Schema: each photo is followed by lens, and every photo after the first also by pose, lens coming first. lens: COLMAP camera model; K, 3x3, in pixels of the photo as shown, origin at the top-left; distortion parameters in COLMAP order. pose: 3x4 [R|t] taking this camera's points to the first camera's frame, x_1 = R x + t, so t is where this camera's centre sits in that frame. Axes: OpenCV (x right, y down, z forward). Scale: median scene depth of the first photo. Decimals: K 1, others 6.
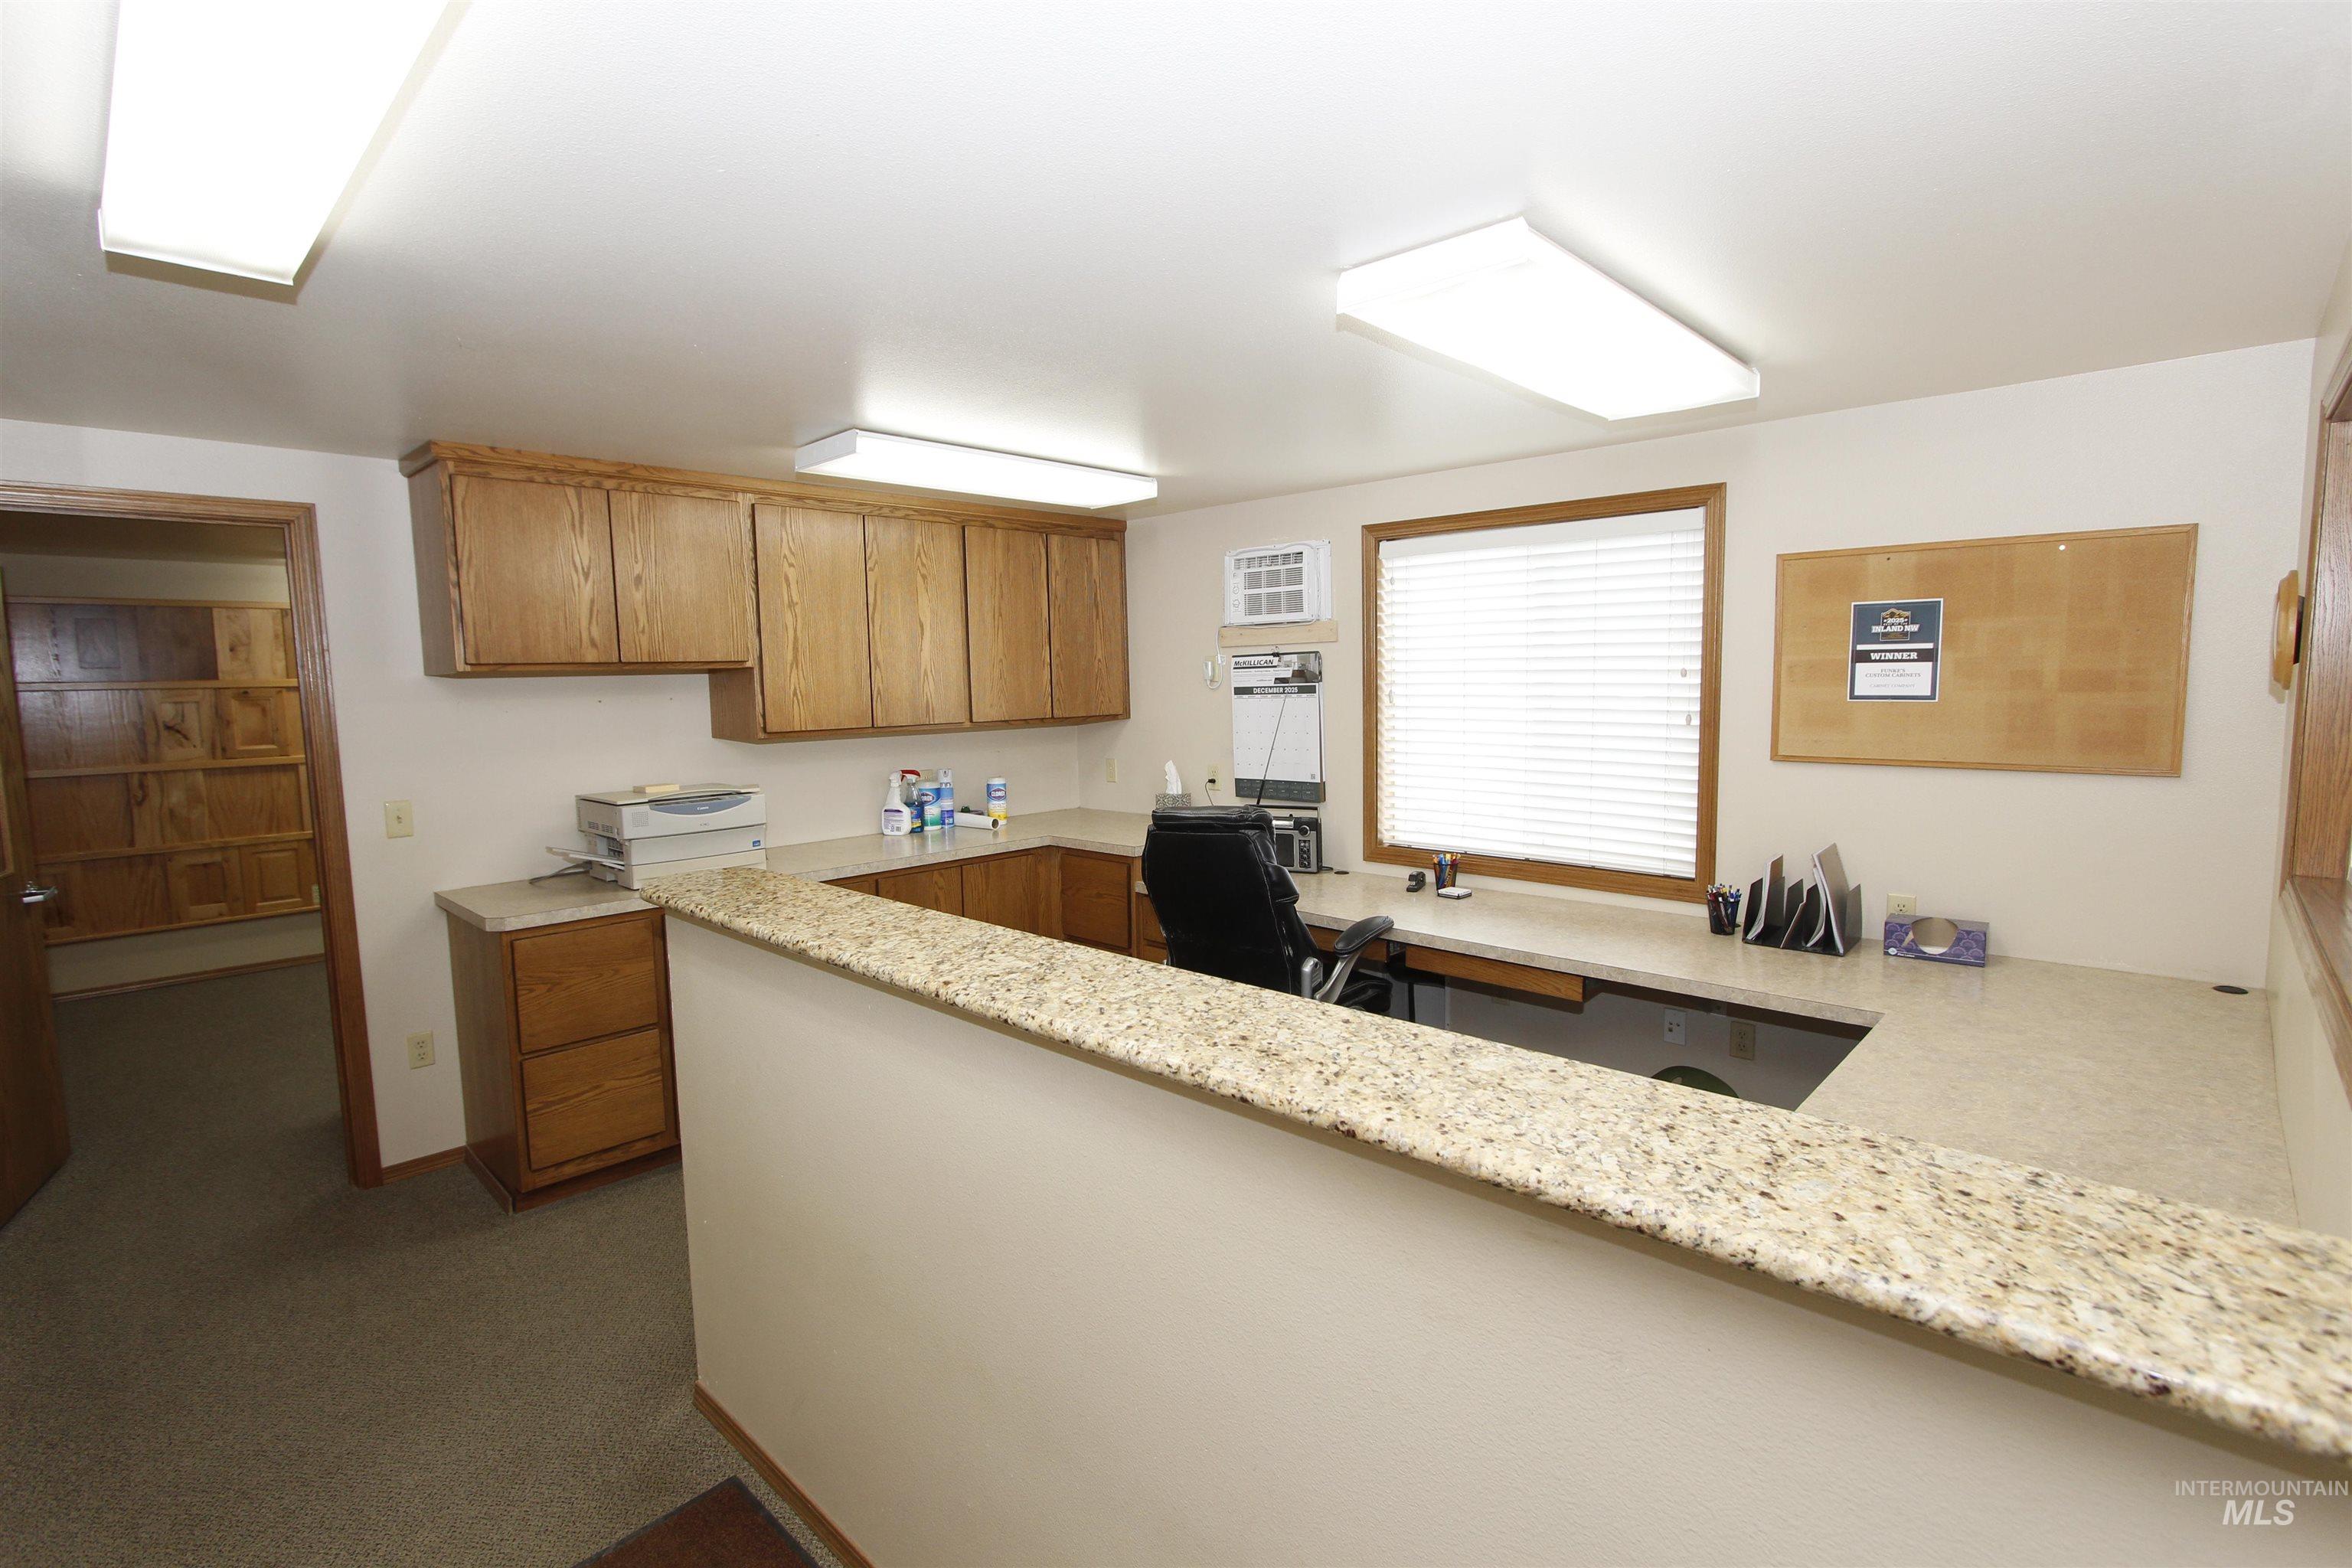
lens RADIAL K [[1080.6, 0, 1183.2], [0, 1080.6, 780.7], [0, 0, 1]] dist [-0.005118, -0.001854]
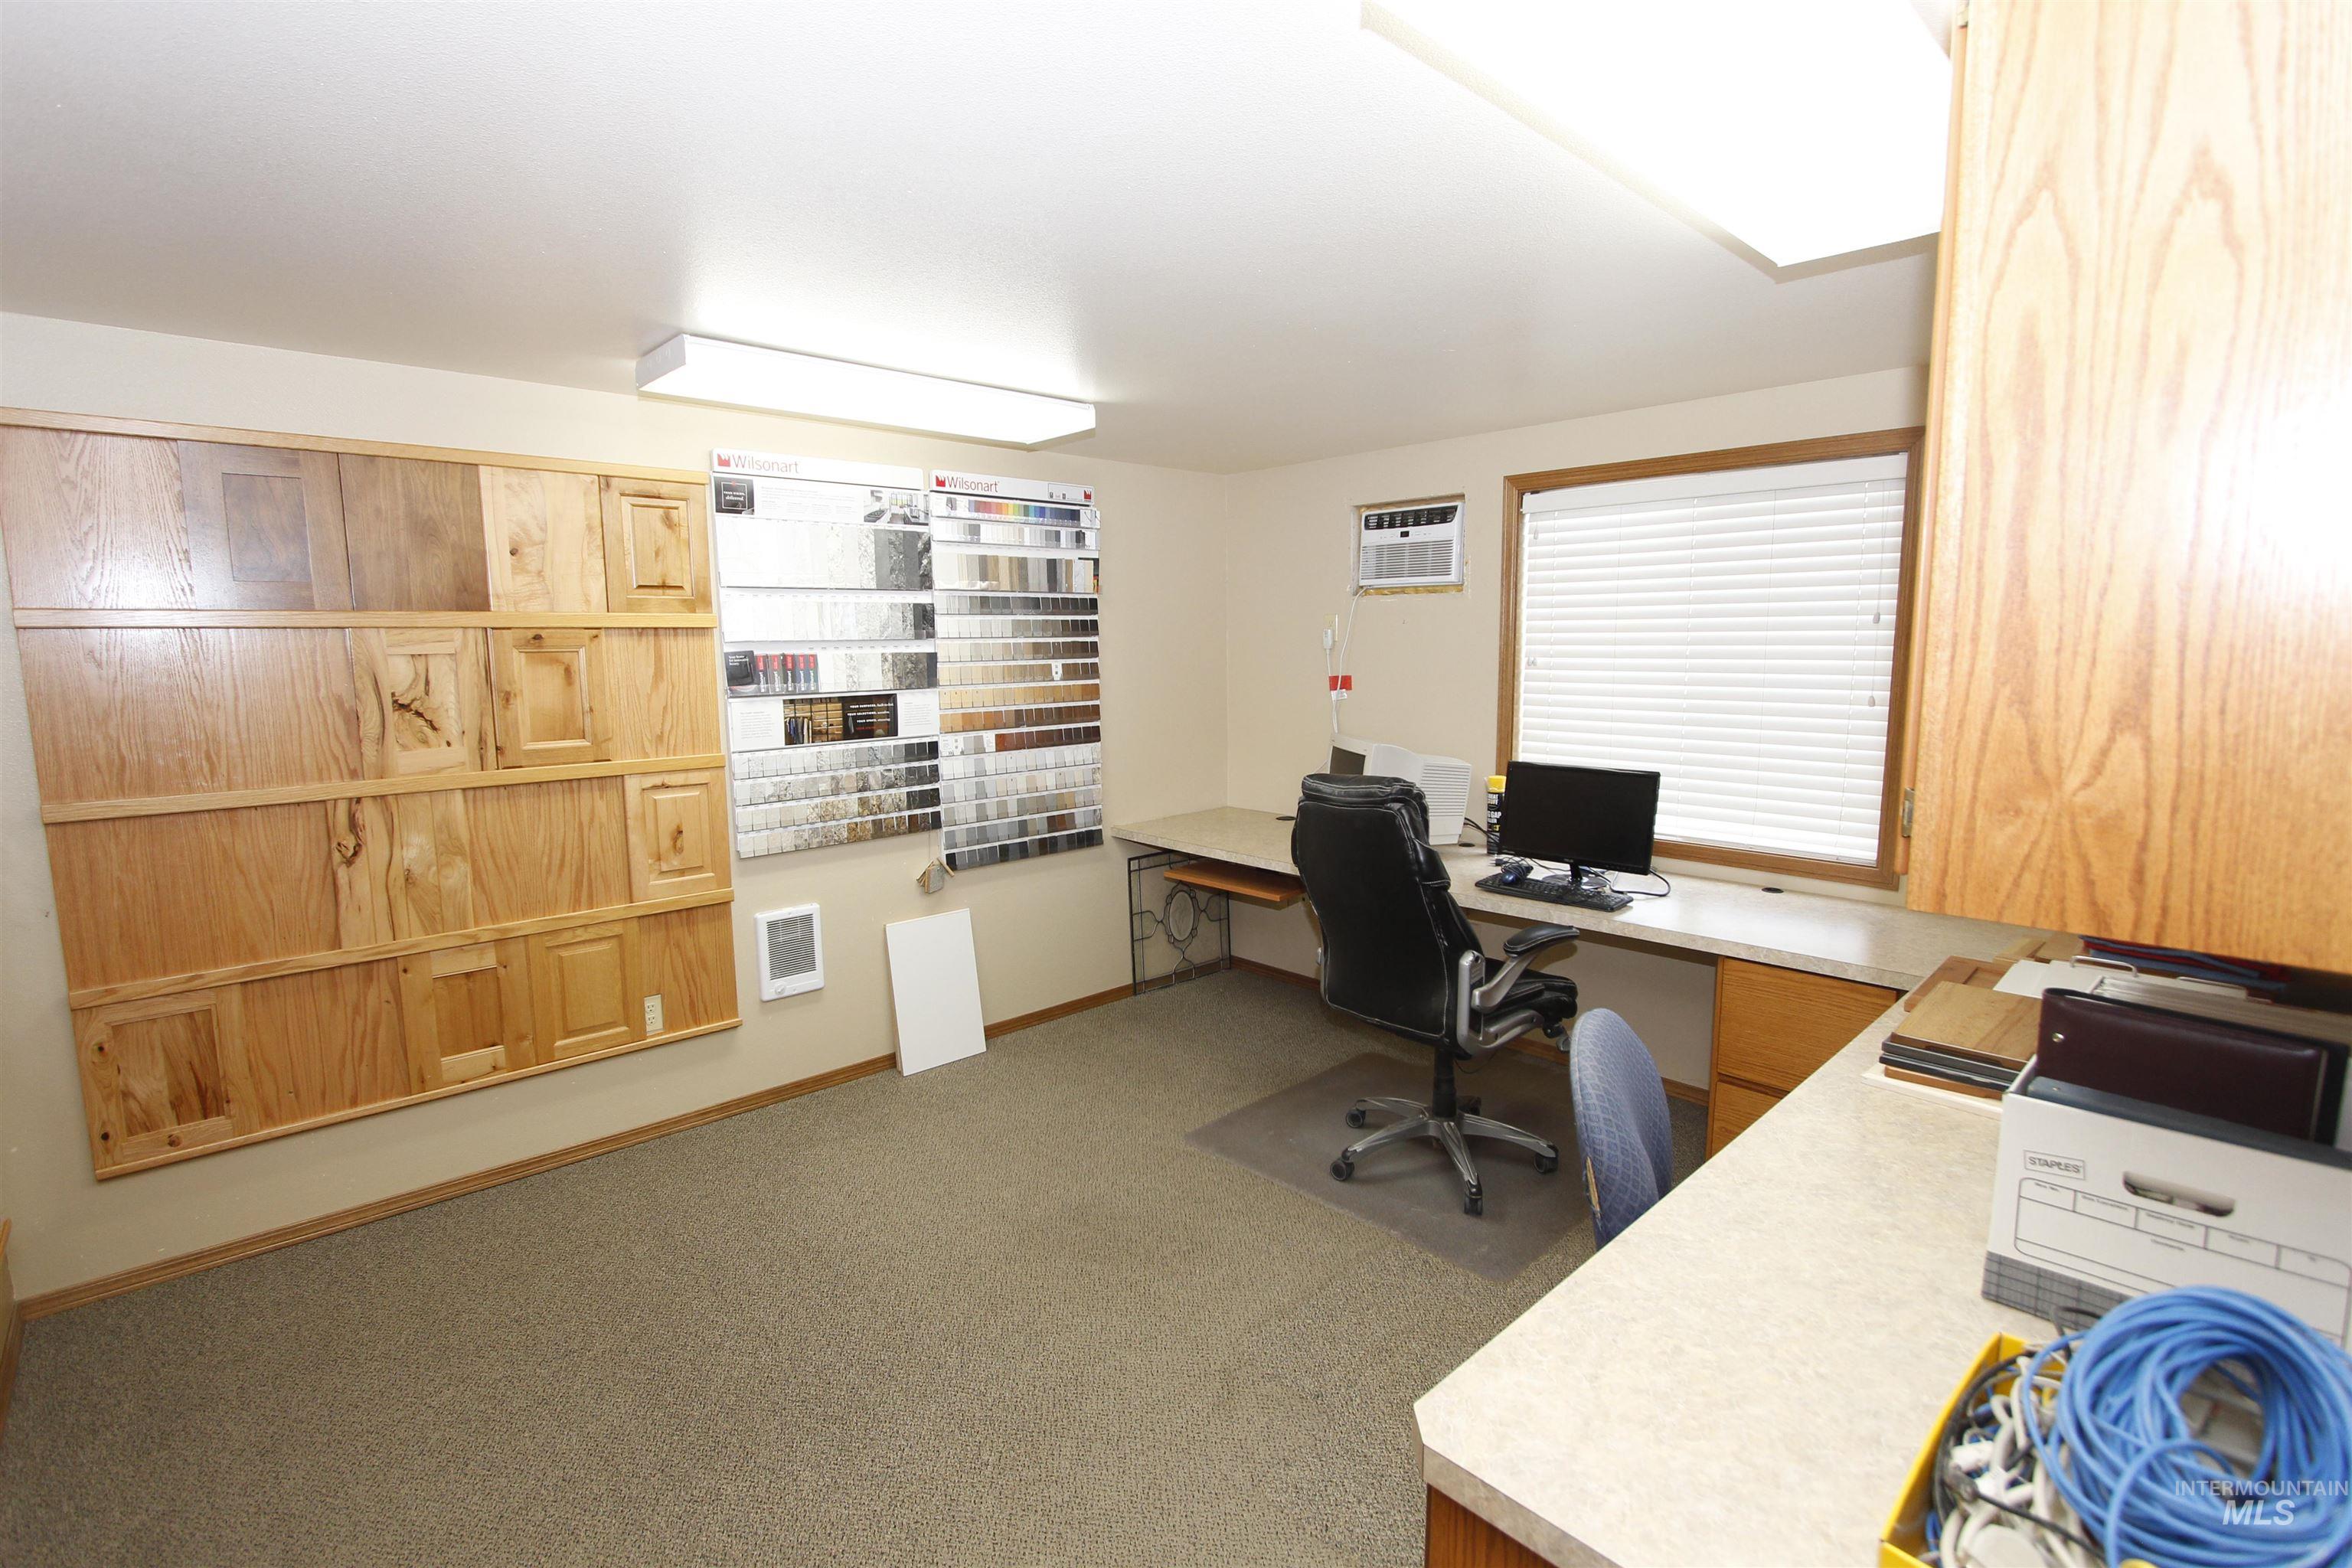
lens RADIAL K [[1080.6, 0, 1170.4], [0, 1080.6, 780.1], [0, 0, 1]] dist [-0.005118, -0.001854]
pose [[0.998737, 0.012109, -0.048753, -0.552666], [-0.010611, 0.999467, 0.030861, -0.033741], [0.049101, -0.030305, 0.998334, 0.508047]]
